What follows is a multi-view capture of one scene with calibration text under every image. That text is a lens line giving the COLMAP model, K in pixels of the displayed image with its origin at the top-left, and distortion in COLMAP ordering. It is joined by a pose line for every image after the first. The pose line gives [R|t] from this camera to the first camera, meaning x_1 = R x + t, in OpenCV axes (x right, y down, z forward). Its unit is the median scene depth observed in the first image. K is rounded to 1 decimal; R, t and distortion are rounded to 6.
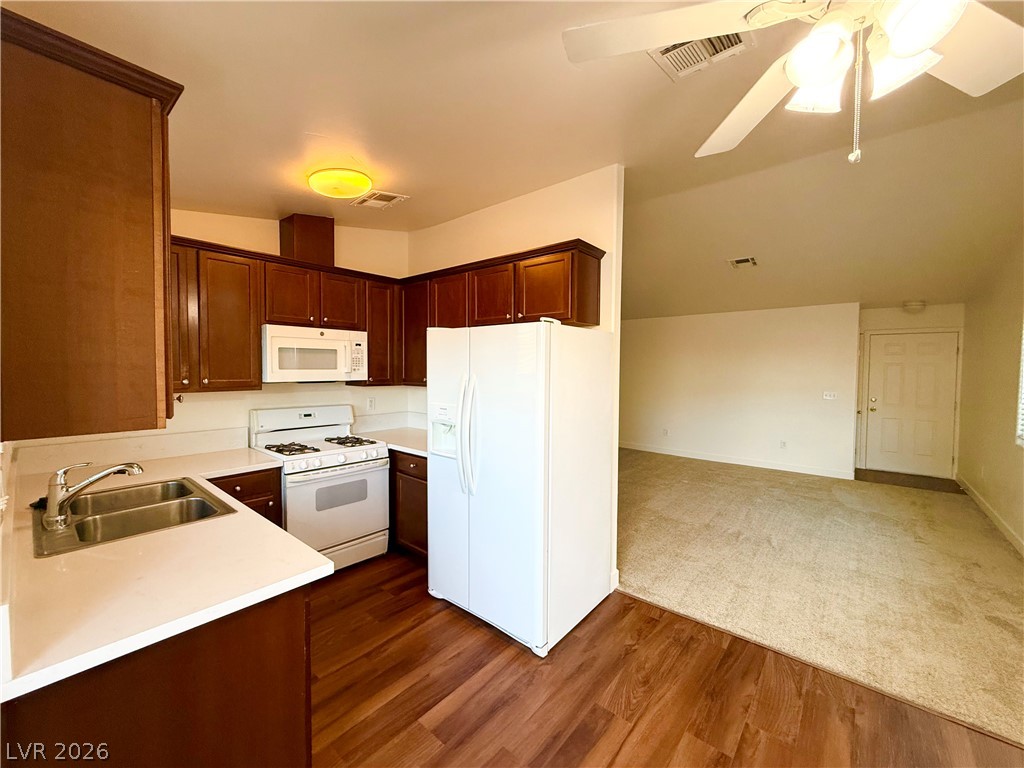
lens RADIAL K [[407.6, 0, 512.0], [0, 407.6, 384.0], [0, 0, 1]] dist [-0.001756, -0.000359]
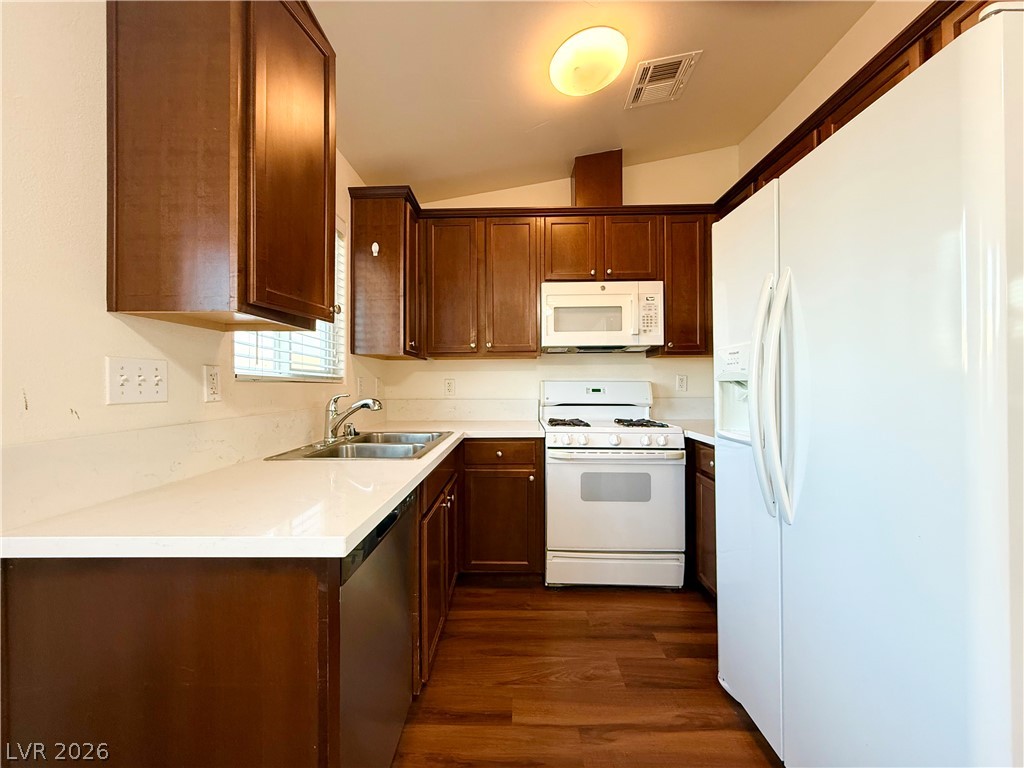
lens RADIAL K [[407.6, 0, 512.0], [0, 407.6, 384.0], [0, 0, 1]] dist [-0.001756, -0.000359]
pose [[0.632579, -0.013715, -0.774375, 0.057904], [-0.019541, 0.999242, -0.033660, 0.110132], [0.774250, 0.036425, 0.631831, 0.367718]]
